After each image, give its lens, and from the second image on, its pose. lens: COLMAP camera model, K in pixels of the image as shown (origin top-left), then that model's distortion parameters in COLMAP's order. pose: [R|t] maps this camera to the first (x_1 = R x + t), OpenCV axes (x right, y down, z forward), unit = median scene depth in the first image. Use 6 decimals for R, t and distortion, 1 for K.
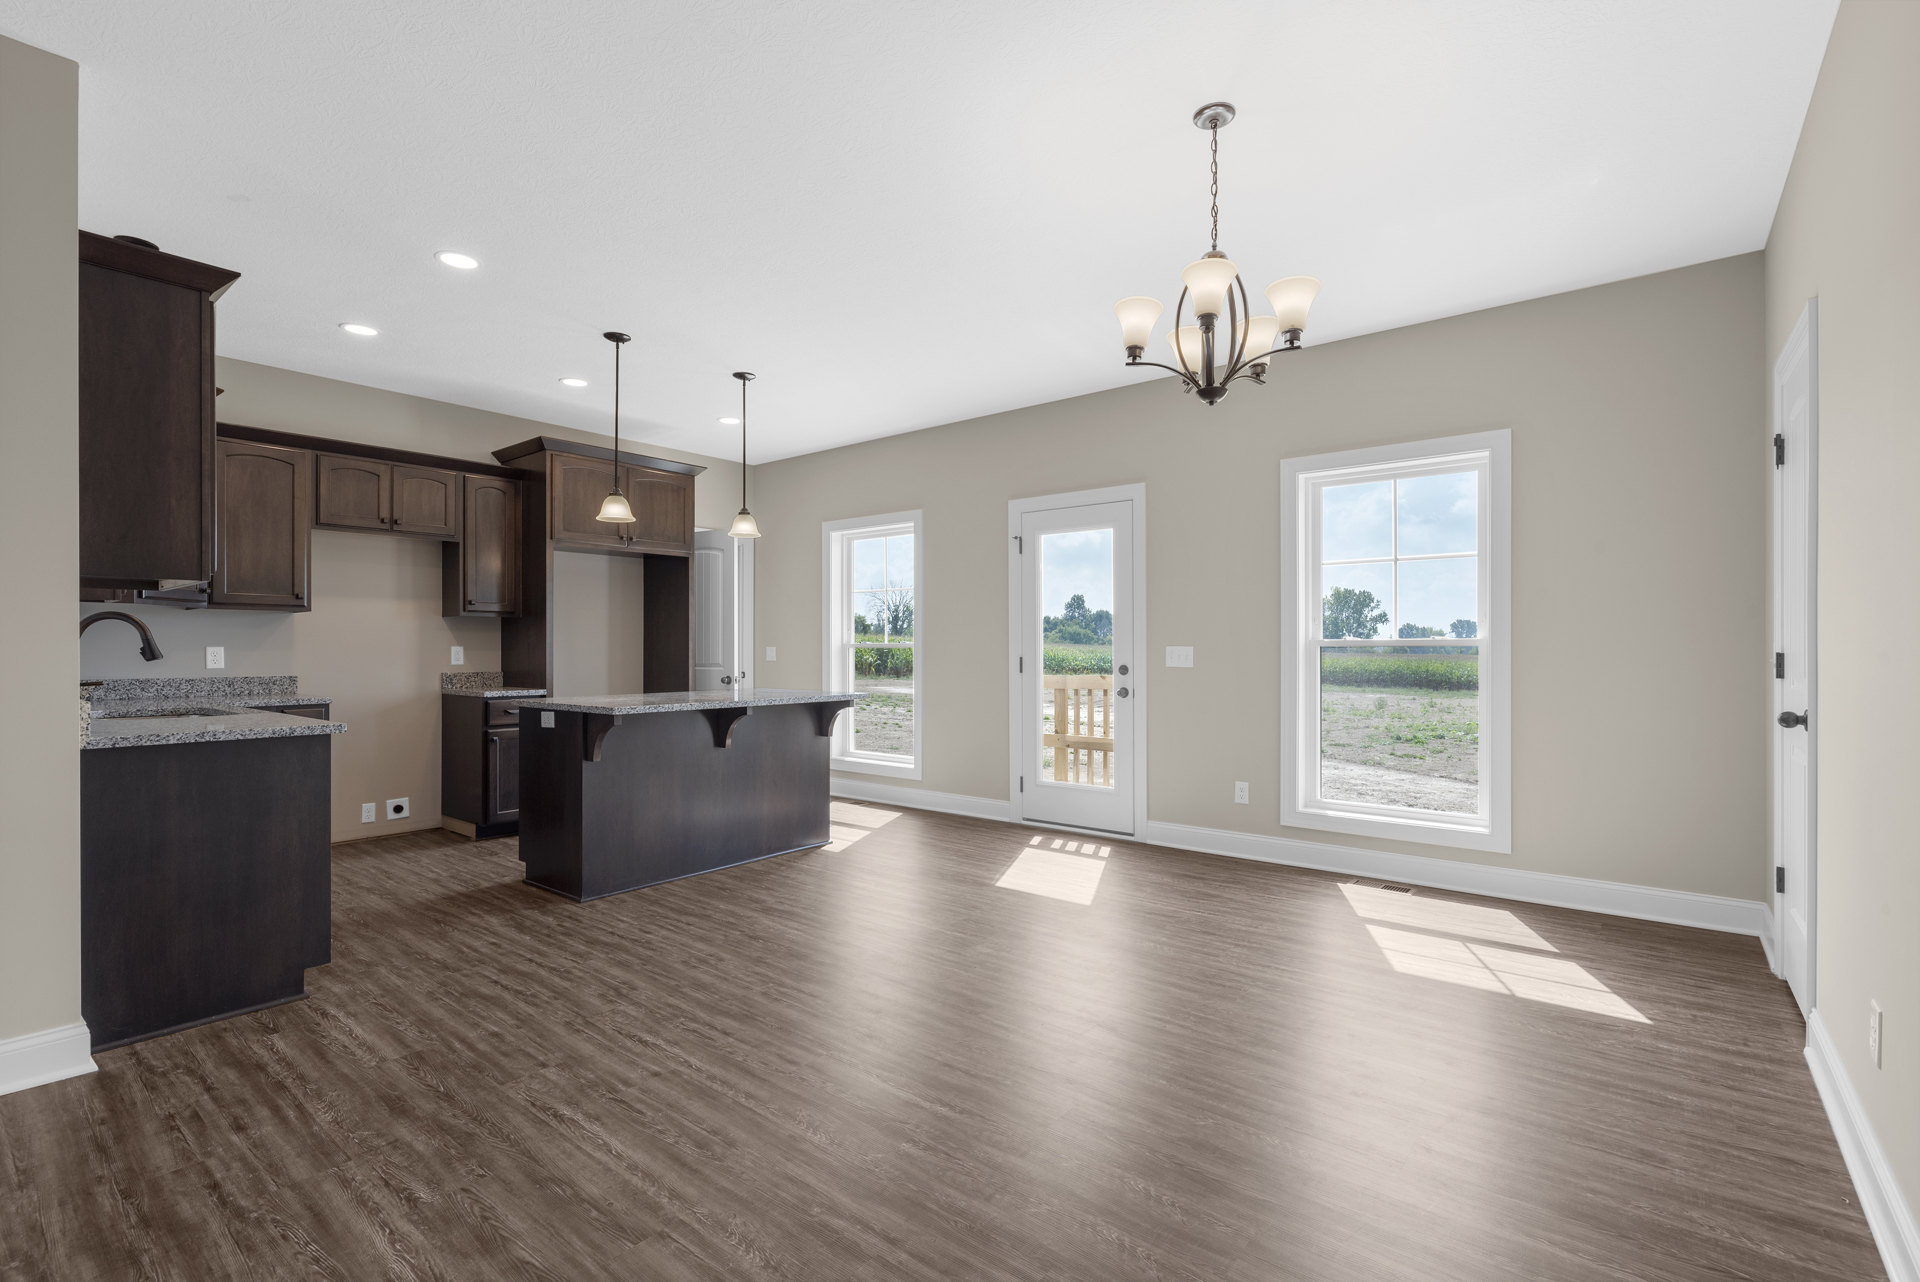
lens RADIAL K [[866.8, 0, 960.0], [0, 866.8, 641.0], [0, 0, 1]] dist [0.000163, 0.000138]
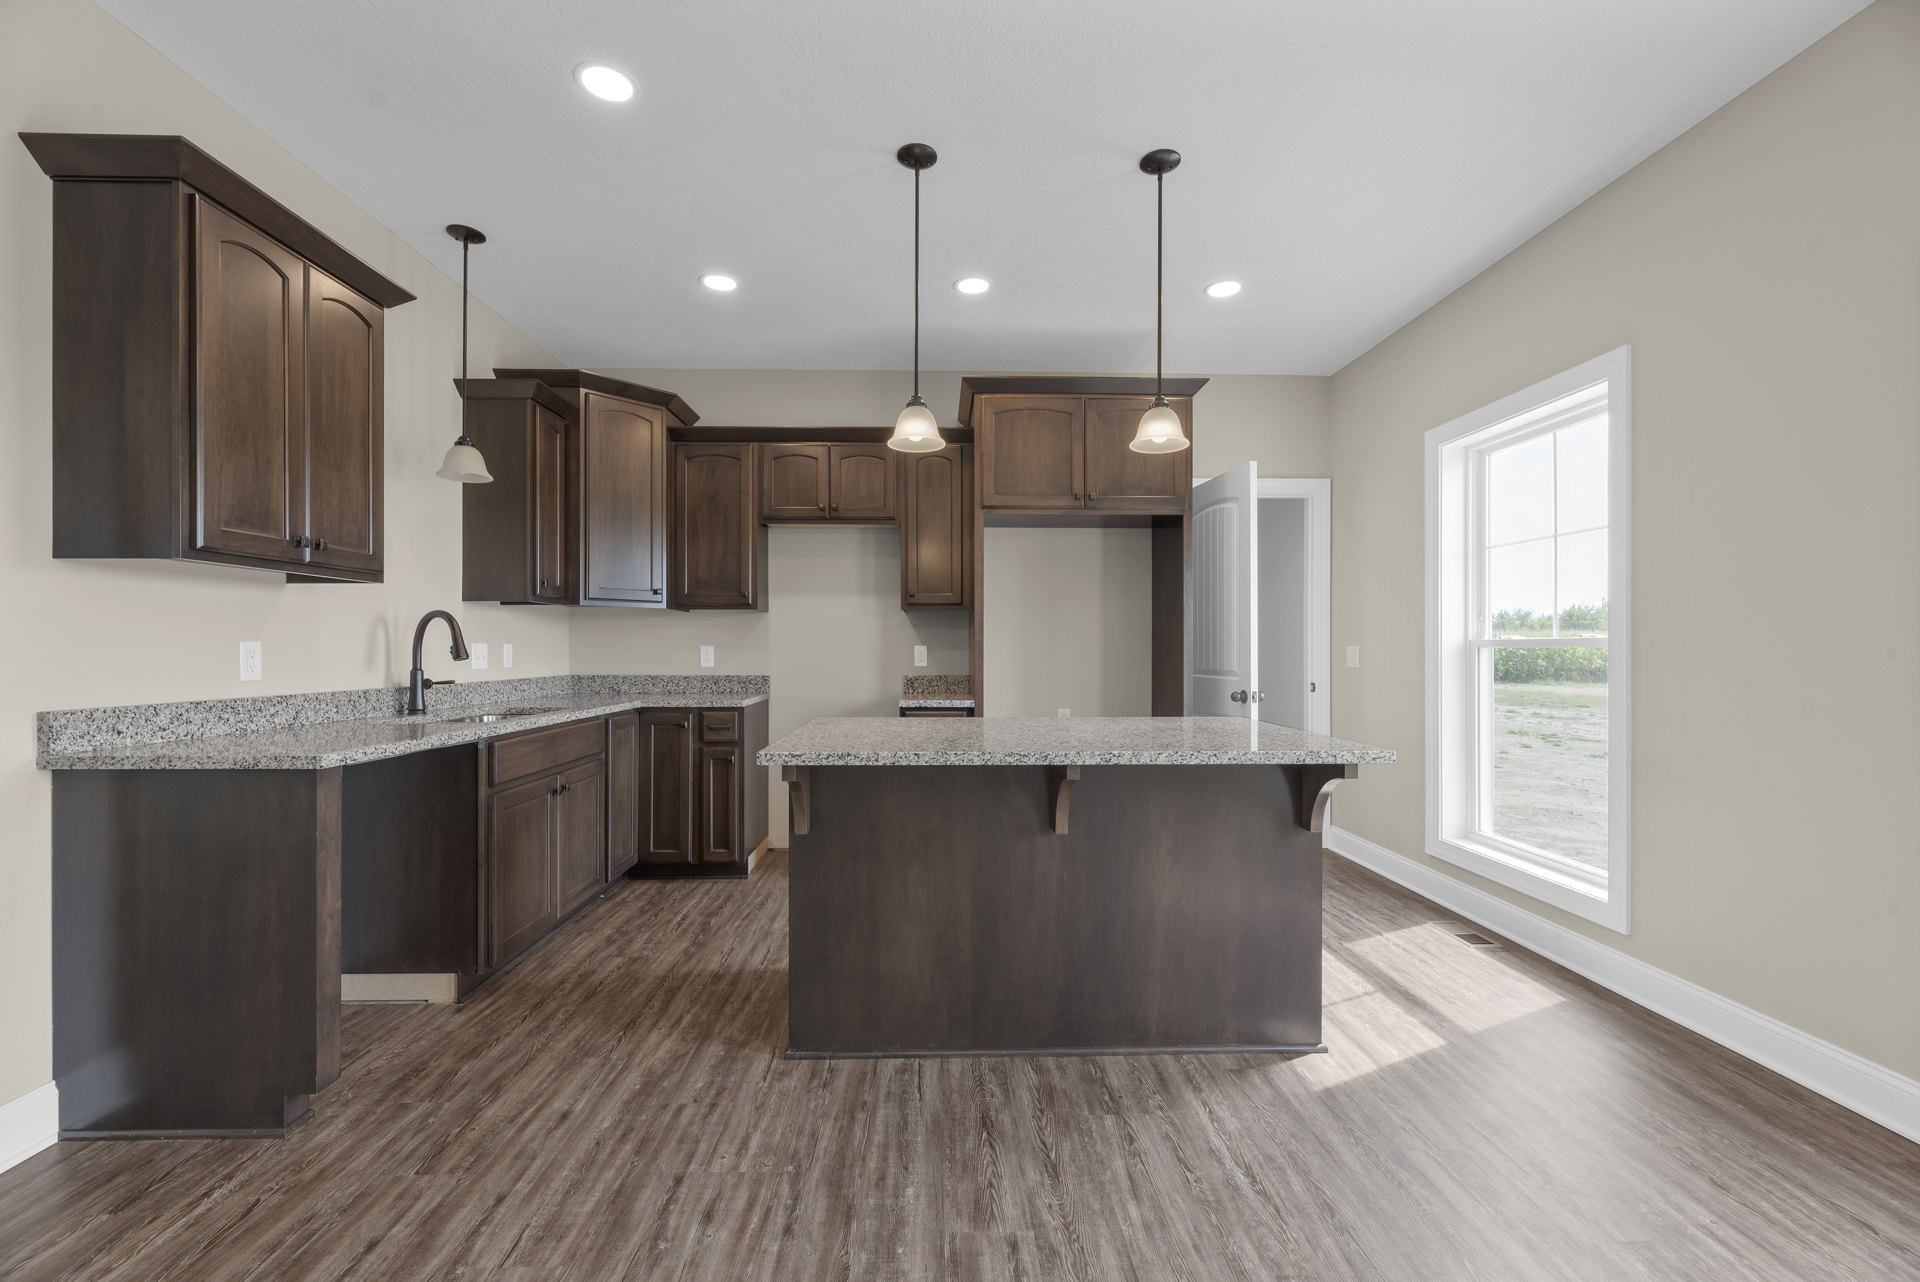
lens RADIAL K [[776.6, 0, 950.4], [0, 776.6, 648.6], [0, 0, 1]] dist [-0.002897, -0.000378]
pose [[0.643949, 0.001179, -0.765067, 0.065742], [0.005079, 0.999970, 0.005816, 0.007197], [0.765051, -0.007632, 0.643924, 0.776075]]
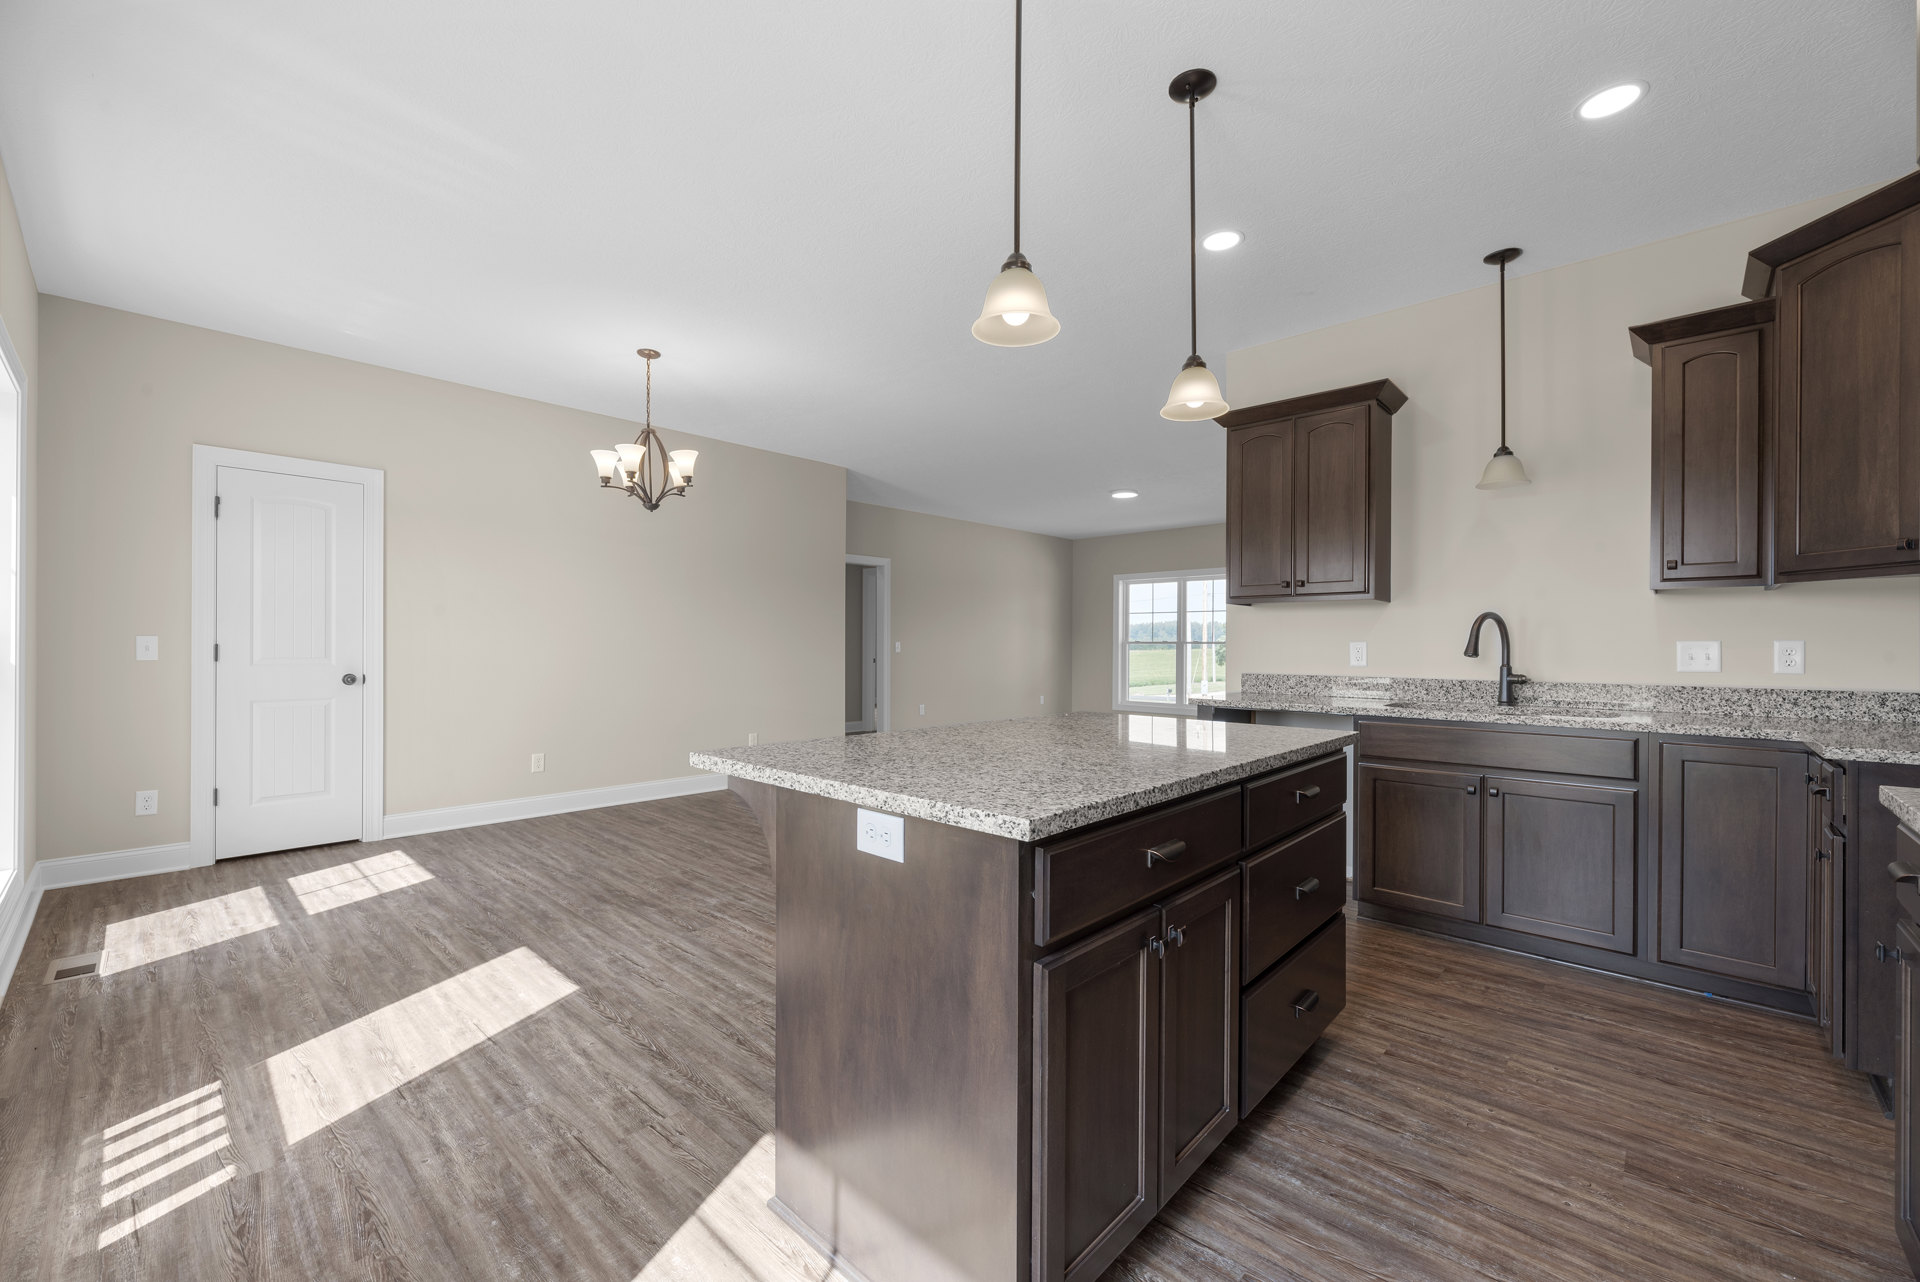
lens RADIAL K [[770.0, 0, 955.1], [0, 770.0, 643.0], [0, 0, 1]] dist [0.000240, -0.000975]
pose [[-0.997000, -0.003562, 0.077315, -0.335505], [-0.004542, 0.999912, -0.012497, 0.018643], [-0.077263, -0.012811, -0.996928, 1.791353]]
